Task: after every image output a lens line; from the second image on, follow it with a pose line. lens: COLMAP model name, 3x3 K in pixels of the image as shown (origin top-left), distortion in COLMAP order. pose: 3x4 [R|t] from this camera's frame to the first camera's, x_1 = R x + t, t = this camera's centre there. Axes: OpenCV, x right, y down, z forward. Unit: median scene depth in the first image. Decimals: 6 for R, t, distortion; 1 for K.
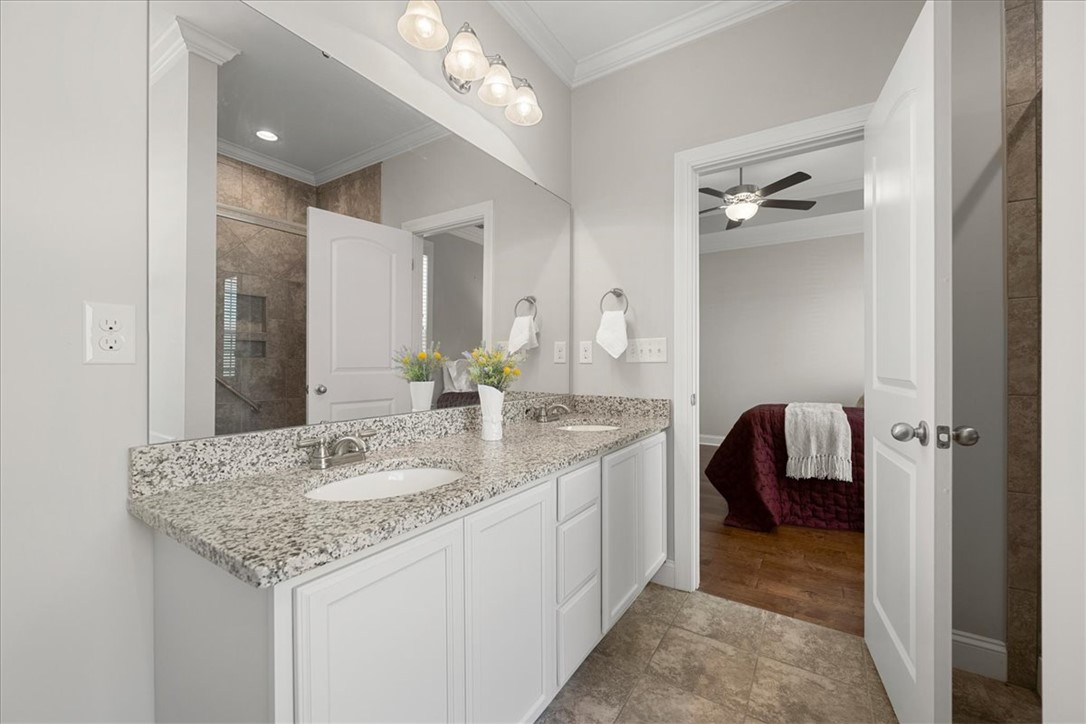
lens RADIAL K [[429.3, 0, 546.9], [0, 429.3, 362.2], [0, 0, 1]] dist [-0.000632, -0.000006]
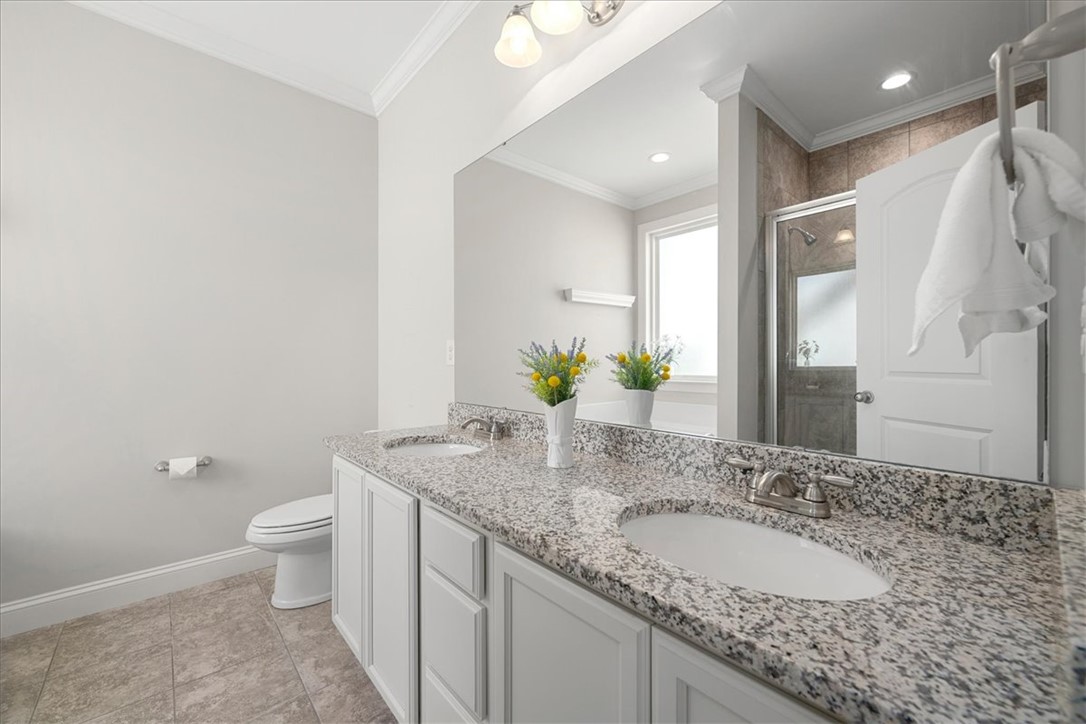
lens RADIAL K [[429.3, 0, 546.2], [0, 429.3, 361.0], [0, 0, 1]] dist [-0.000632, -0.000006]
pose [[-0.264066, 0.002595, -0.964501, 0.600212], [0.003726, 0.999992, 0.001670, -0.011131], [0.964497, -0.003152, -0.264073, 1.139177]]
